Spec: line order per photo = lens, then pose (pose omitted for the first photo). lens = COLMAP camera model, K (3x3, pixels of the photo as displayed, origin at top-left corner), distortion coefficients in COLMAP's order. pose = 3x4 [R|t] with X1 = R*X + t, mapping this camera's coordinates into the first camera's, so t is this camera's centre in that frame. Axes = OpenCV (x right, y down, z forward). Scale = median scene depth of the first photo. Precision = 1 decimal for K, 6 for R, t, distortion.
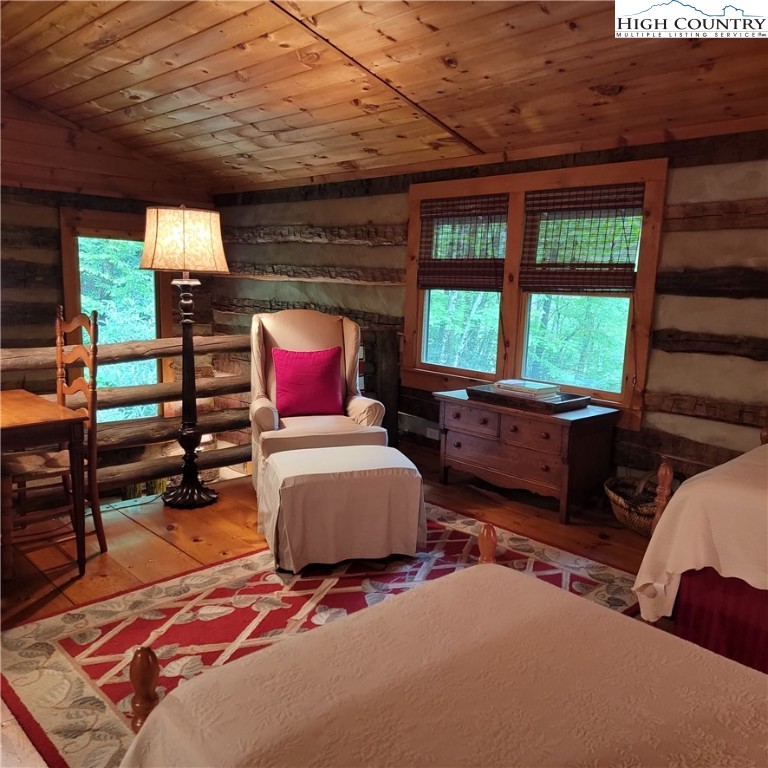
lens RADIAL K [[703.7, 0, 388.5], [0, 703.7, 382.5], [0, 0, 1]] dist [0.071346, -0.061641]
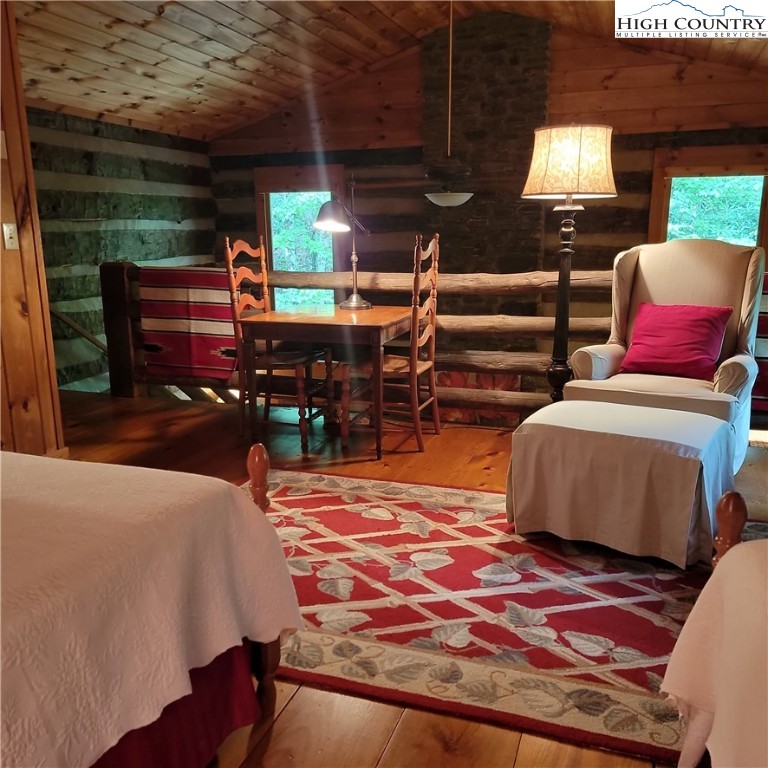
lens RADIAL K [[703.7, 0, 388.5], [0, 703.7, 382.5], [0, 0, 1]] dist [0.071346, -0.061641]
pose [[0.453310, 0.153297, -0.878072, 0.598005], [-0.113906, 0.986986, 0.113507, 0.008086], [0.884045, 0.048564, 0.464872, 0.472794]]
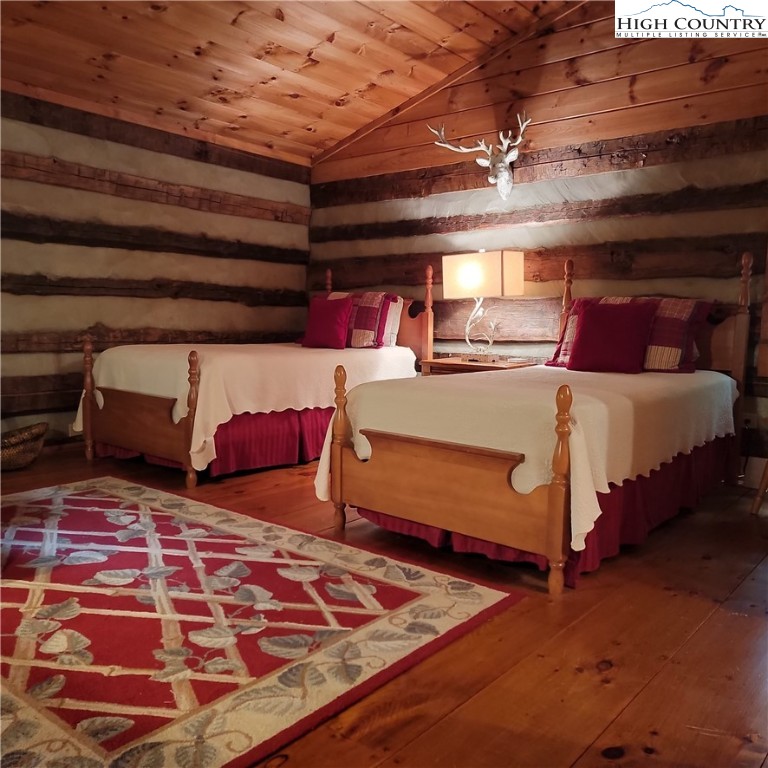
lens RADIAL K [[703.7, 0, 388.5], [0, 703.7, 382.5], [0, 0, 1]] dist [0.071346, -0.061641]
pose [[-0.124322, -0.128614, 0.983871, -0.834696], [0.132850, 0.980478, 0.144958, 0.025773], [-0.983308, 0.148729, -0.104809, 0.674882]]
